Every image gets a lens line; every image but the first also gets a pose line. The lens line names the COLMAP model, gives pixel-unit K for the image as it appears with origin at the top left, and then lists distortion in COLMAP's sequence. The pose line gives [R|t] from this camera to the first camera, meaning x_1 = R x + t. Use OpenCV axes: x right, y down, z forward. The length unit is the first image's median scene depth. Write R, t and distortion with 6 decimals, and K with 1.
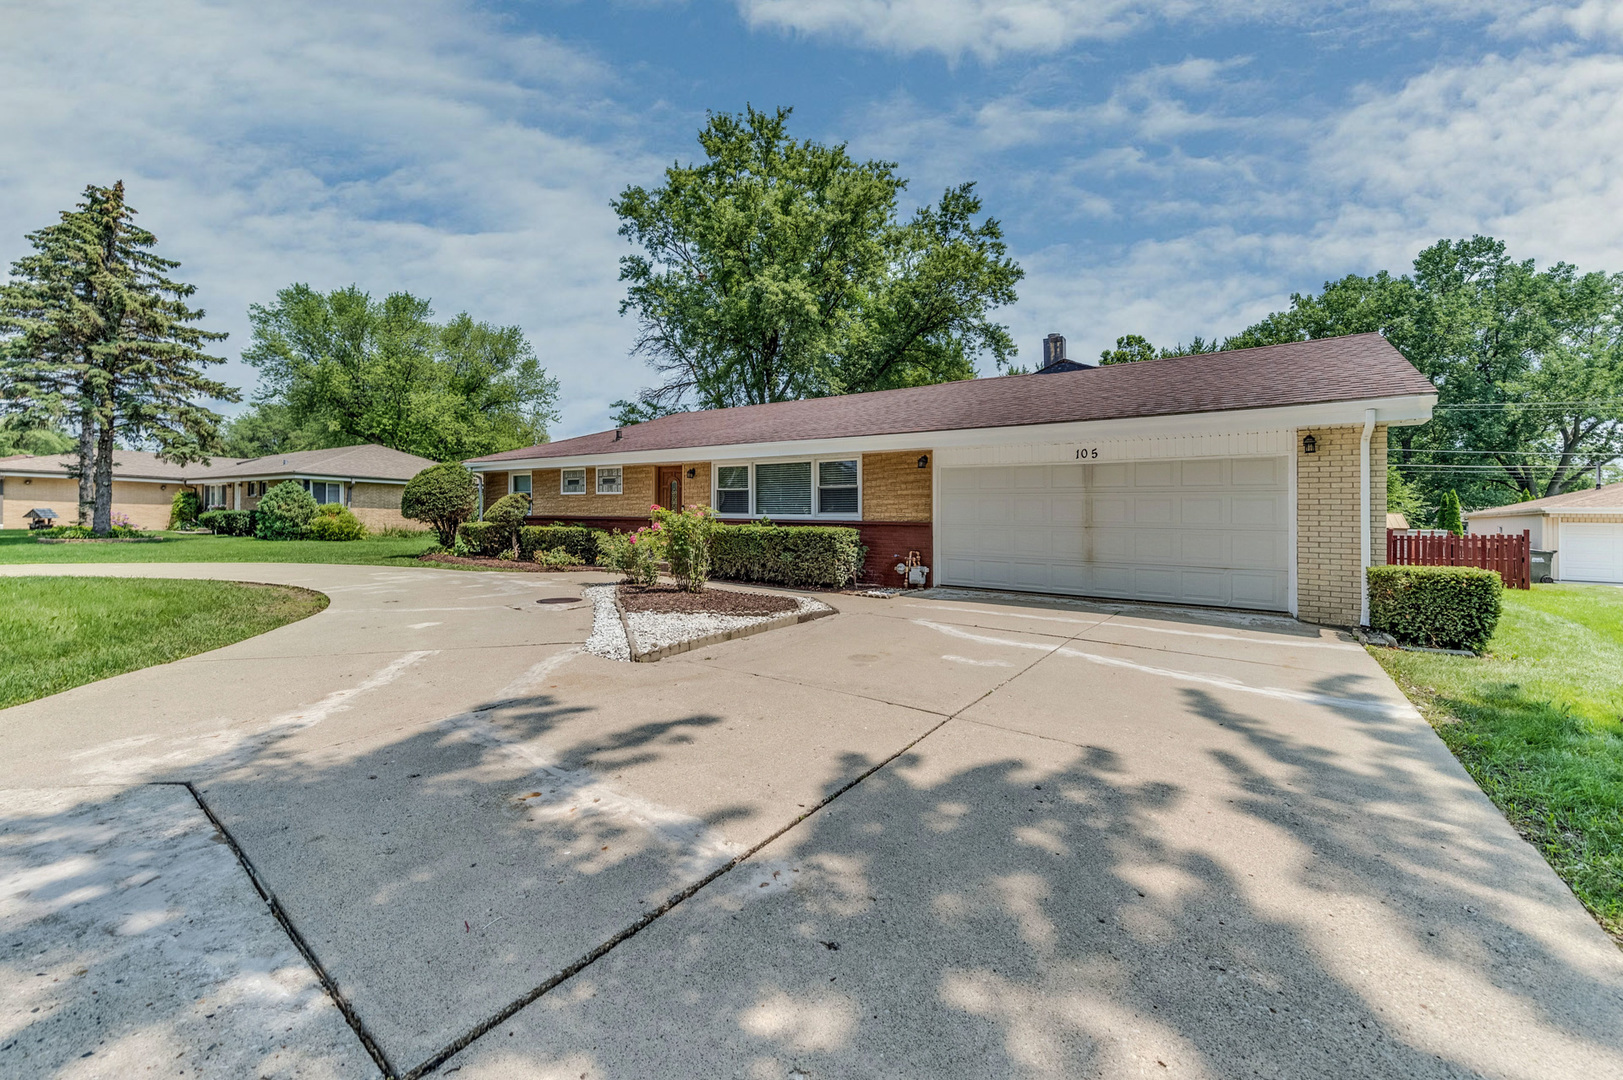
lens RADIAL K [[652.6, 0, 823.8], [0, 652.6, 521.6], [0, 0, 1]] dist [0.016159, 0.000028]
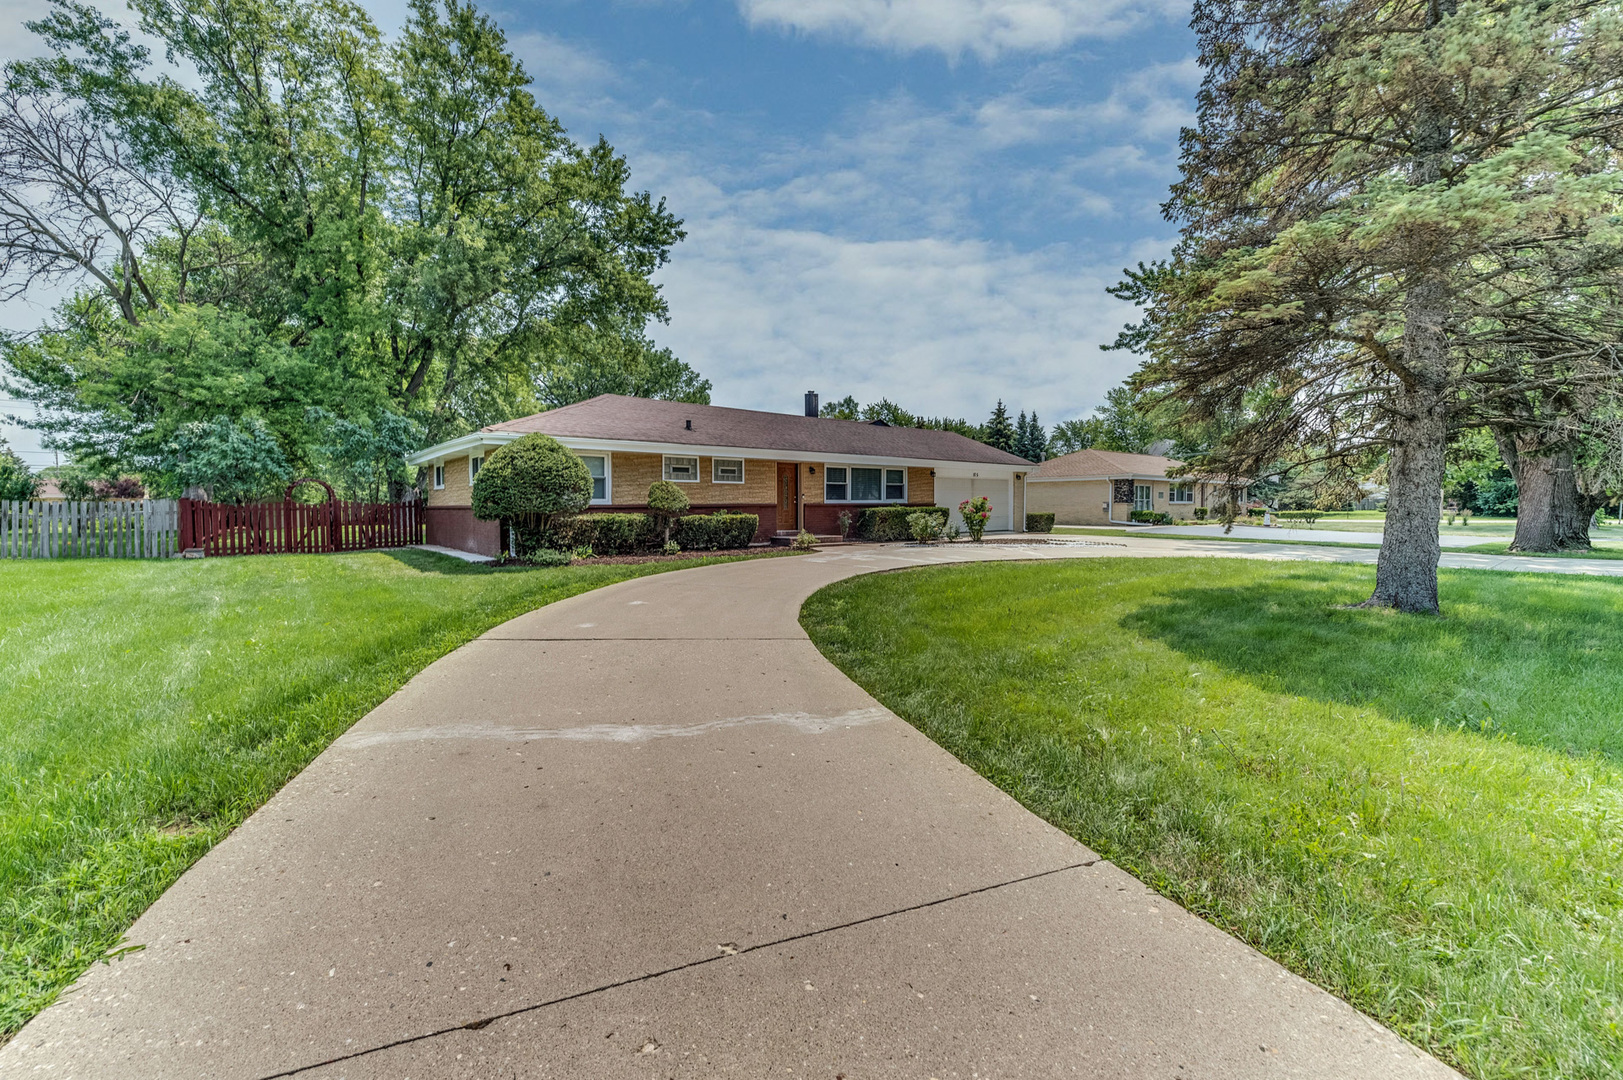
lens RADIAL K [[652.6, 0, 823.8], [0, 652.6, 521.6], [0, 0, 1]] dist [0.016159, 0.000028]
pose [[0.260715, -0.042221, 0.964492, -1.645017], [0.012061, 0.999108, 0.040476, -0.025354], [-0.965340, 0.001080, 0.260992, 0.694153]]
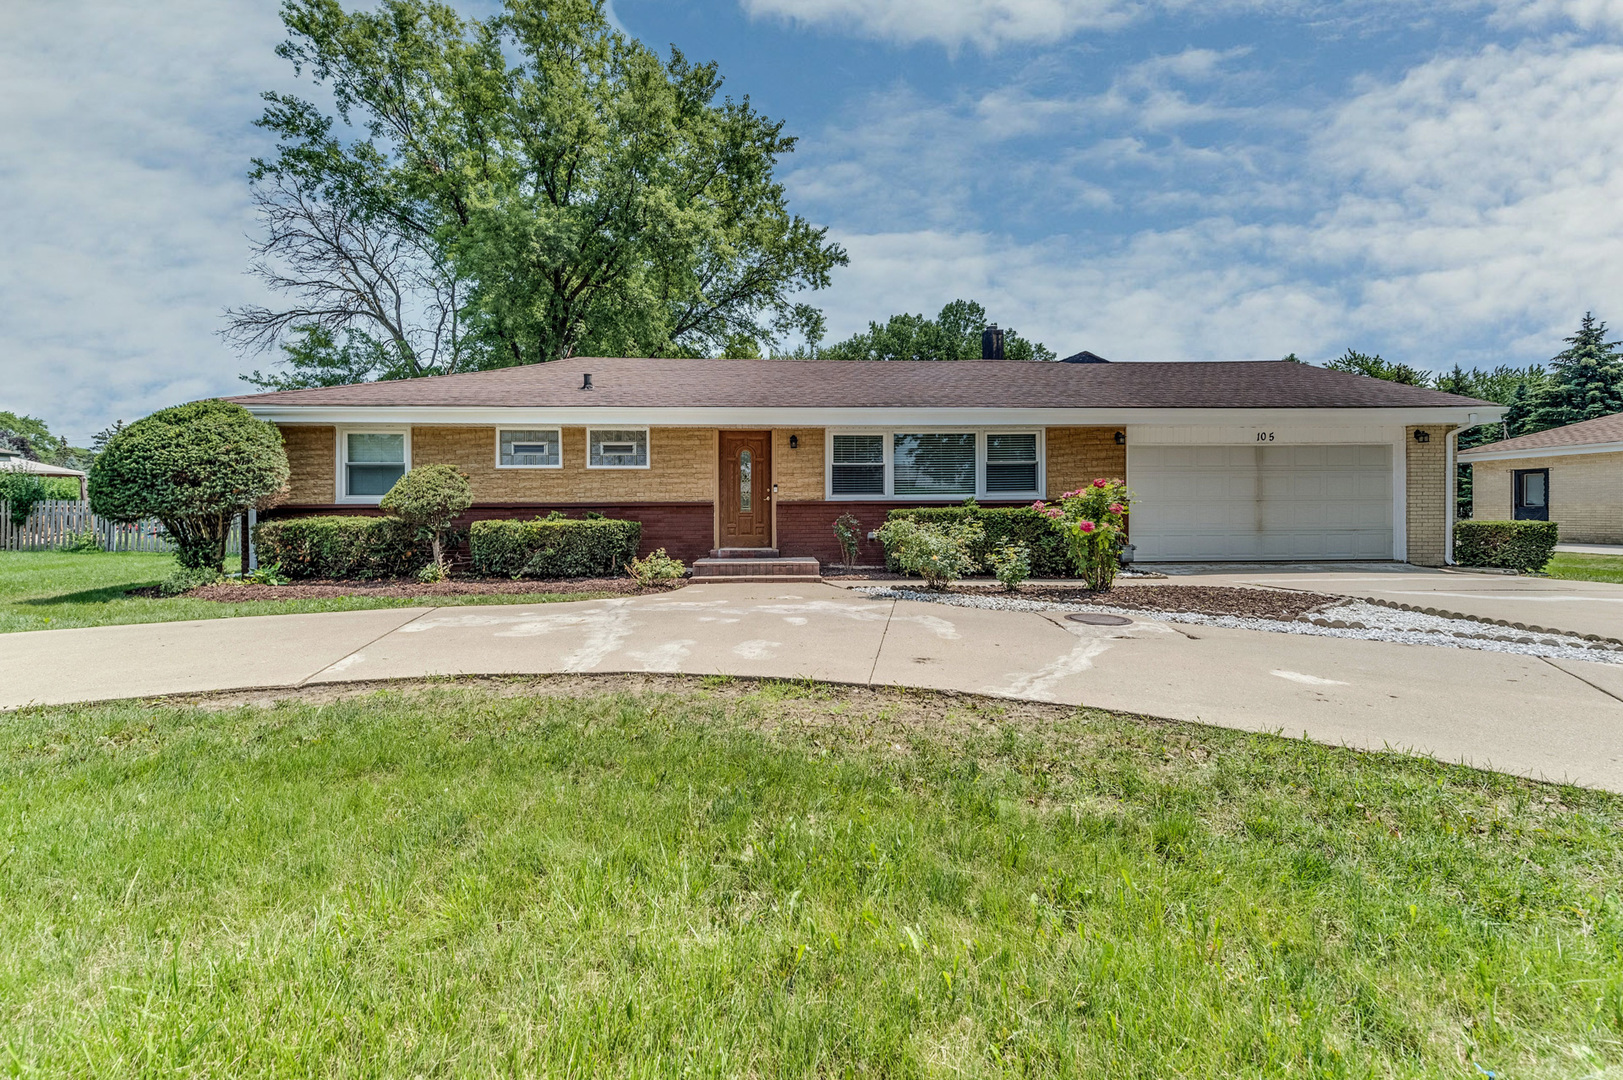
lens RADIAL K [[652.6, 0, 823.8], [0, 652.6, 521.6], [0, 0, 1]] dist [0.016159, 0.000028]
pose [[0.791312, -0.032929, 0.610525, -0.701981], [0.022221, 0.999438, 0.025104, -0.000554], [-0.611008, -0.006299, 0.791599, 0.426060]]
